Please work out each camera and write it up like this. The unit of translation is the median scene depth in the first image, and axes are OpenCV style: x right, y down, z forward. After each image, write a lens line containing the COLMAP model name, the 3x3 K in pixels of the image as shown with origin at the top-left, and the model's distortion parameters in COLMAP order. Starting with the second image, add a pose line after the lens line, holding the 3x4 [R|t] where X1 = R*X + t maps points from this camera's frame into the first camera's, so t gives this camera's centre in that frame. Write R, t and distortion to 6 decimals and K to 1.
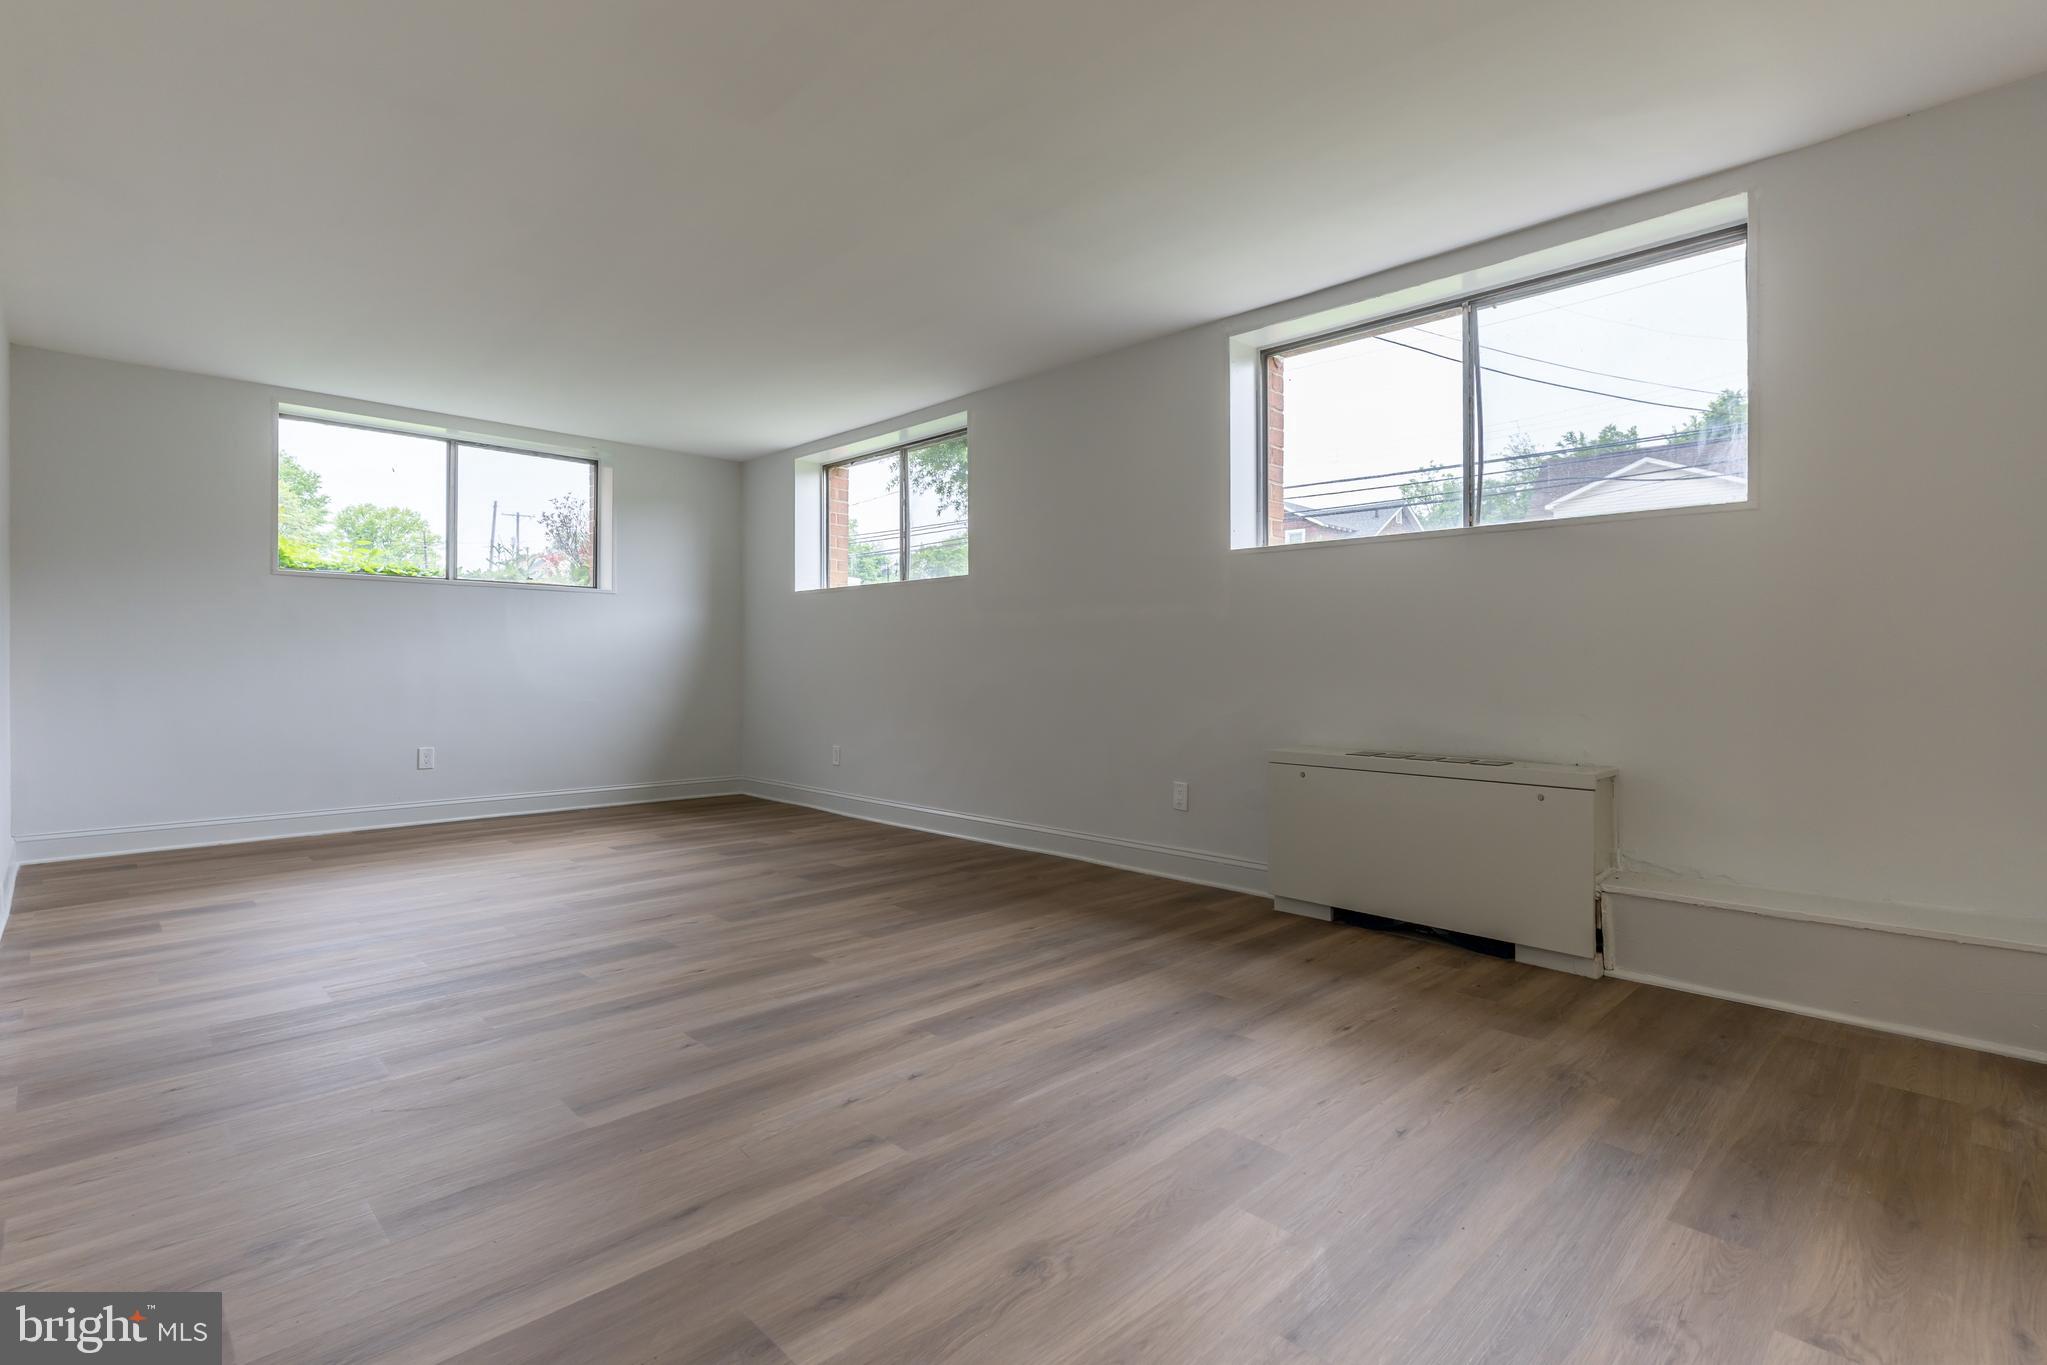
lens RADIAL K [[968.5, 0, 1031.4], [0, 968.5, 667.0], [0, 0, 1]] dist [0.000342, 0.000433]
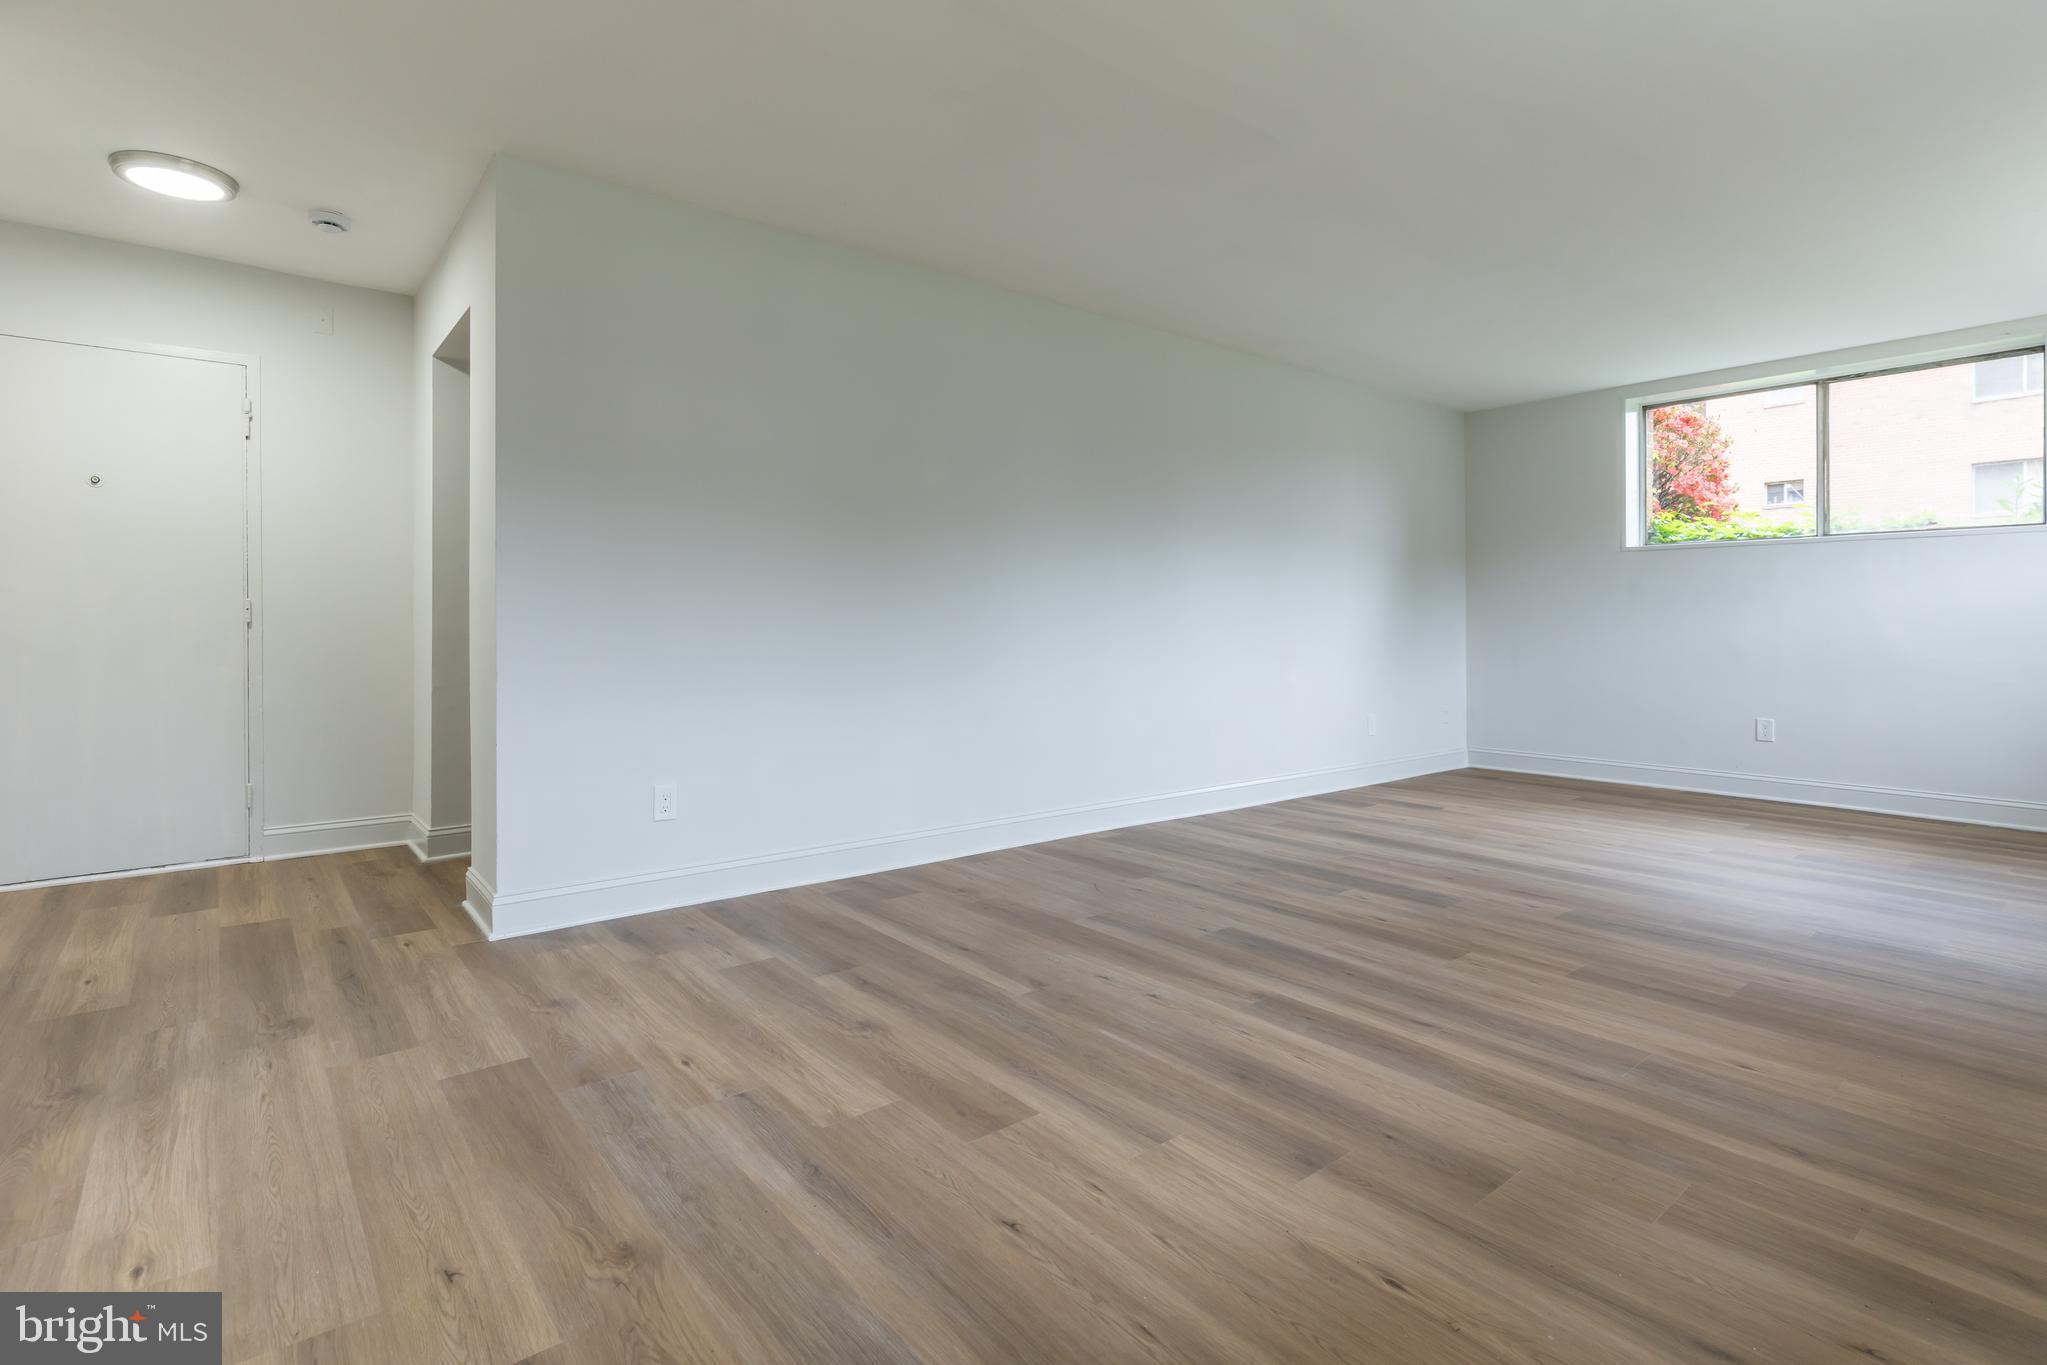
lens RADIAL K [[968.5, 0, 1004.3], [0, 968.5, 617.8], [0, 0, 1]] dist [0.000342, 0.000433]
pose [[-0.102250, -0.012078, -0.994685, 0.930664], [-0.002241, 0.999927, -0.011911, -0.005823], [0.994756, 0.001011, -0.102269, 0.849810]]
